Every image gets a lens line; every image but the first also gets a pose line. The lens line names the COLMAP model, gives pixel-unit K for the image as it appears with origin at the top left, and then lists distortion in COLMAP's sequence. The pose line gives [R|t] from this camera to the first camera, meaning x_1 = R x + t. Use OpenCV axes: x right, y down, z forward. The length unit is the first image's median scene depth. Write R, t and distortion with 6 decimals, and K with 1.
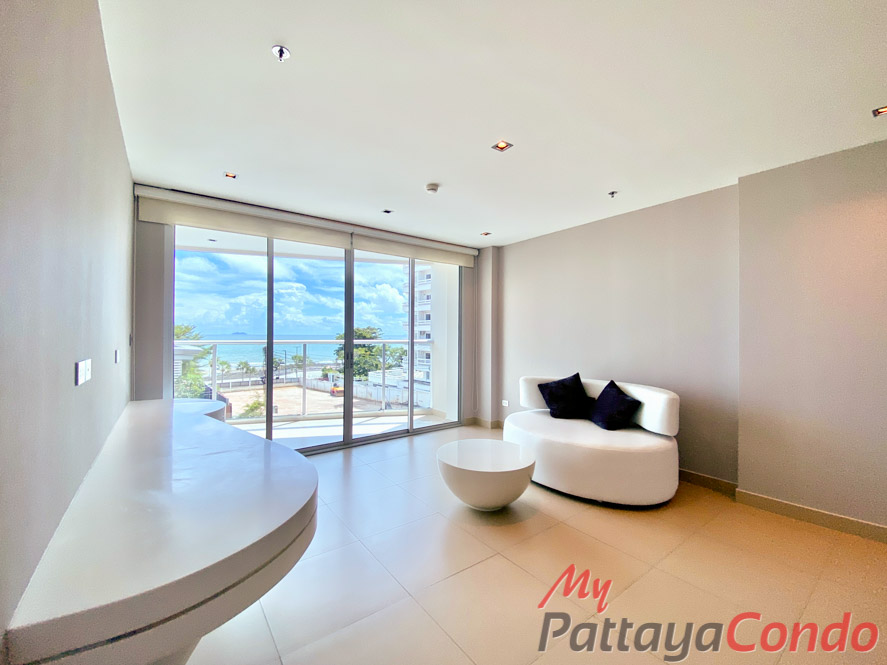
lens RADIAL K [[359.6, 0, 443.5], [0, 359.6, 332.5], [0, 0, 1]] dist [0.000470, -0.000093]
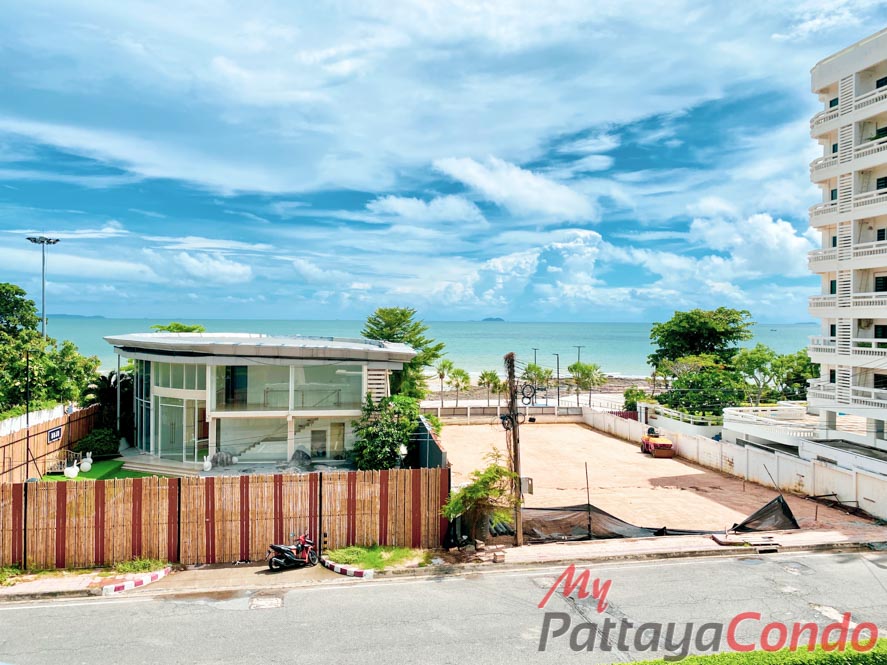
lens RADIAL K [[669.3, 0, 443.5], [0, 669.3, 332.5], [0, 0, 1]] dist [-0.013685, -0.005515]
pose [[0.829961, 0.012606, -0.557679, -0.029931], [-0.000289, 0.999754, 0.022168, -0.004666], [0.557822, -0.018237, 0.829760, 0.091343]]
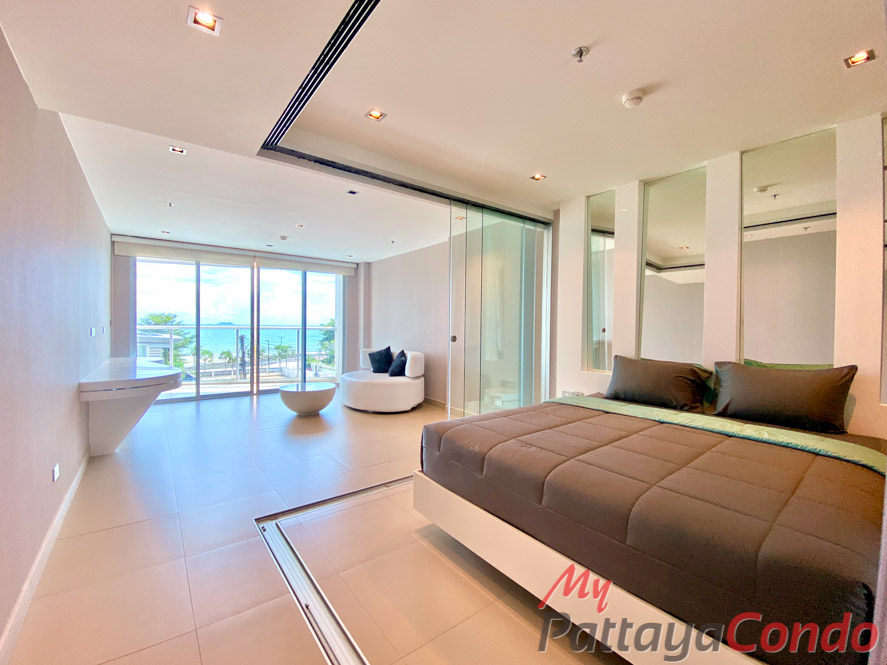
lens RADIAL K [[367.4, 0, 443.5], [0, 367.4, 332.5], [0, 0, 1]] dist [0.001768, 0.000187]
pose [[0.999803, 0.007275, 0.018472, 0.034250], [-0.007700, 0.999705, 0.023045, 0.000588], [-0.018299, -0.023183, 0.999564, -0.039218]]
